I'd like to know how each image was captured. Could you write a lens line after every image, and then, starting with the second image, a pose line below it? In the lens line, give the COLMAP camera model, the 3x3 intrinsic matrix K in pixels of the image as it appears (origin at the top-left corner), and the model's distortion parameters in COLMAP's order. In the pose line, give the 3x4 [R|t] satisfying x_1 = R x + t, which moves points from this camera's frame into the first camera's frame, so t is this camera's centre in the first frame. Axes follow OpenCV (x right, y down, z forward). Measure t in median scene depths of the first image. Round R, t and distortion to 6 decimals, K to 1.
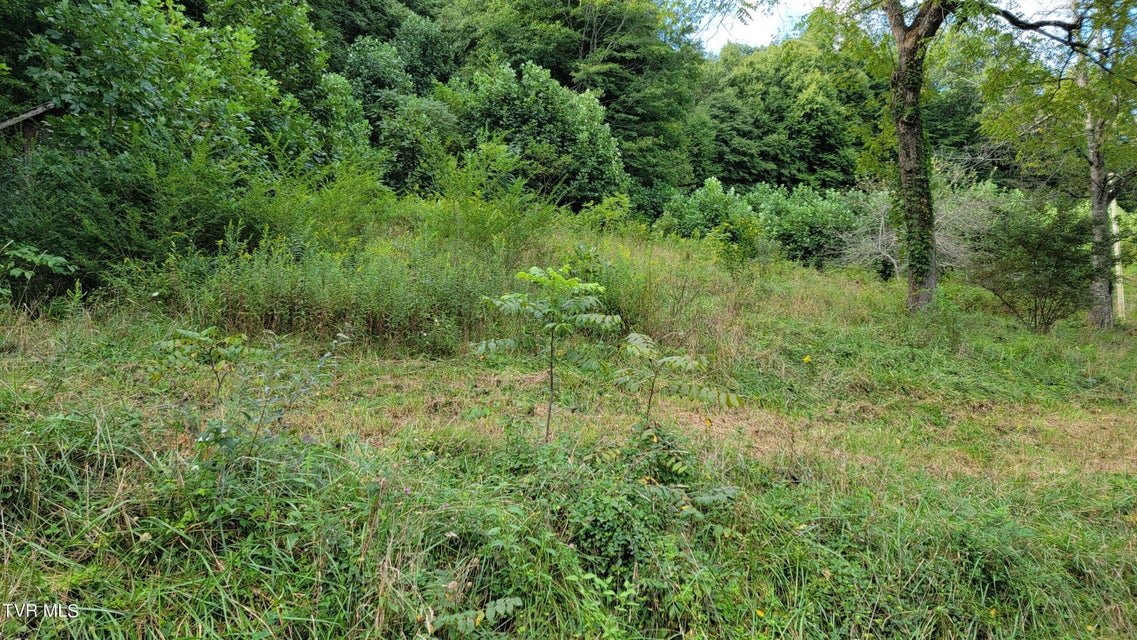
lens RADIAL K [[756.0, 0, 568.5], [0, 756.0, 320.0], [0, 0, 1]] dist [0.051965, -0.055960]
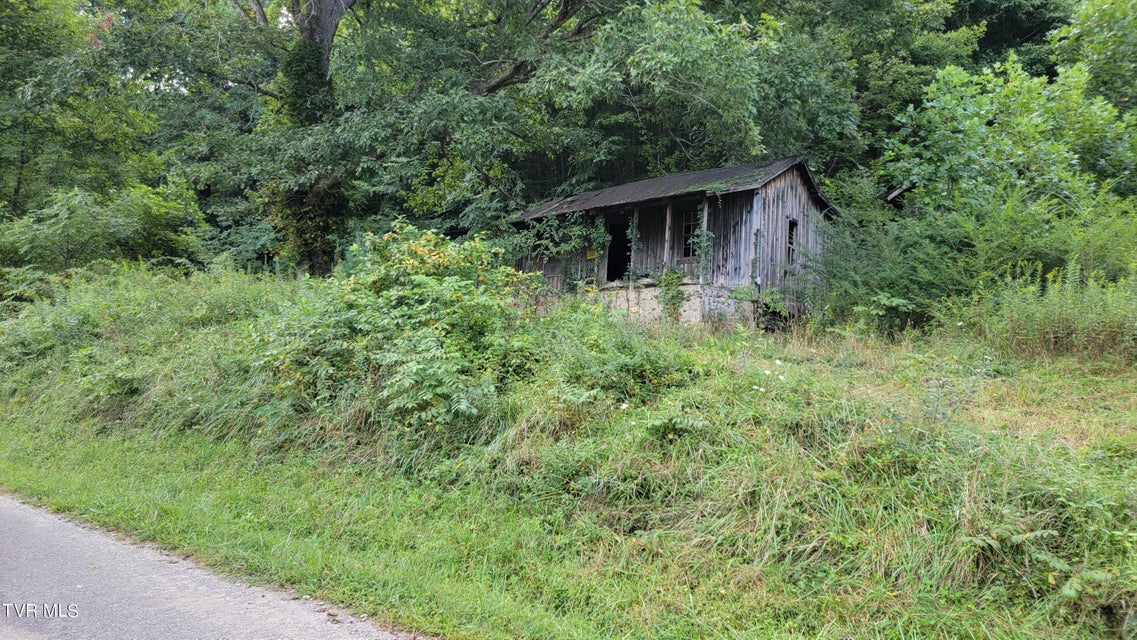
lens RADIAL K [[756.0, 0, 568.5], [0, 756.0, 320.0], [0, 0, 1]] dist [0.051965, -0.055960]
pose [[0.460984, -0.038985, -0.886552, 0.270795], [0.018419, 0.999240, -0.034363, -0.007247], [0.887217, -0.000488, 0.461352, -0.175922]]
